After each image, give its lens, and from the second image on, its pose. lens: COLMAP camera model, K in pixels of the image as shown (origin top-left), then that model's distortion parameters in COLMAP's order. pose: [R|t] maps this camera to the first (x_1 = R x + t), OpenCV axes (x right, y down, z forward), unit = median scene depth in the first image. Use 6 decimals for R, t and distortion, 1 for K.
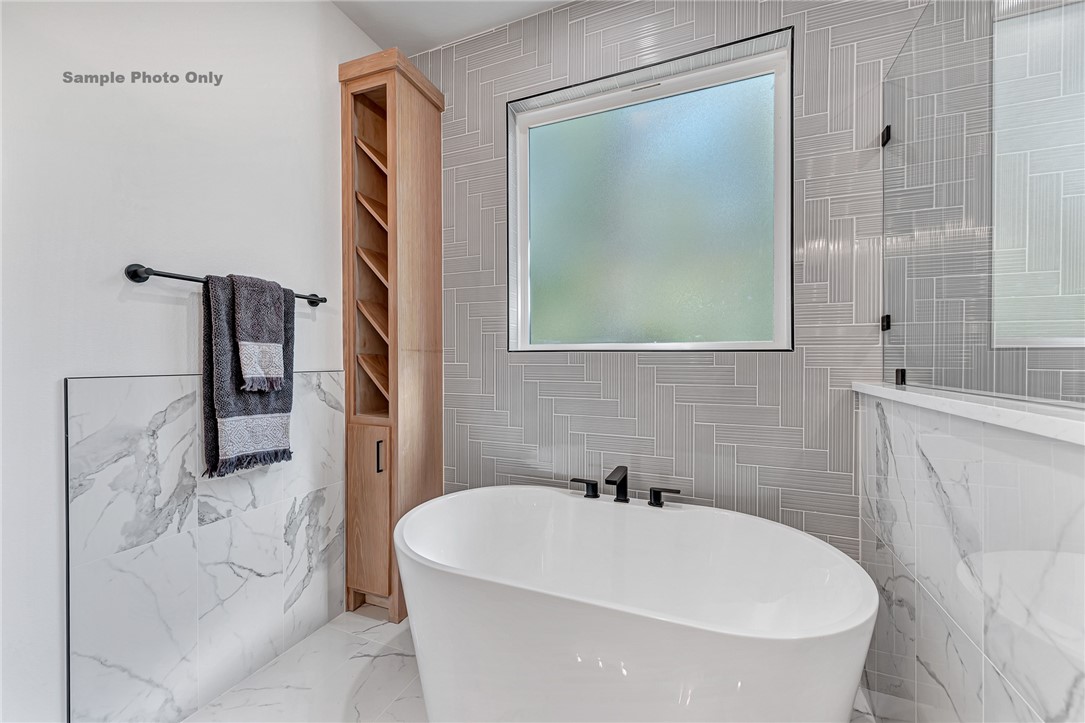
lens RADIAL K [[427.0, 0, 539.4], [0, 427.0, 361.6], [0, 0, 1]] dist [0.013809, -0.004585]
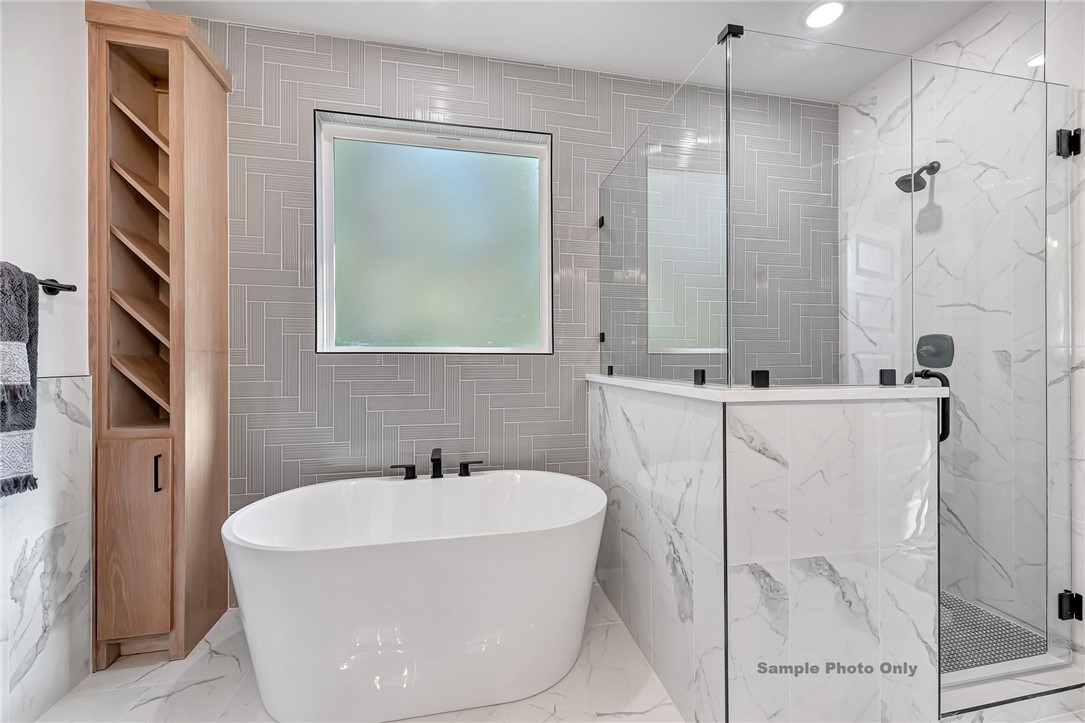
lens RADIAL K [[427.0, 0, 543.6], [0, 427.0, 358.6], [0, 0, 1]] dist [0.013809, -0.004585]
pose [[0.830720, -0.000835, 0.556690, -0.222524], [0.005541, 0.999962, -0.006768, -0.000709], [-0.556663, 0.008707, 0.830693, -0.172706]]
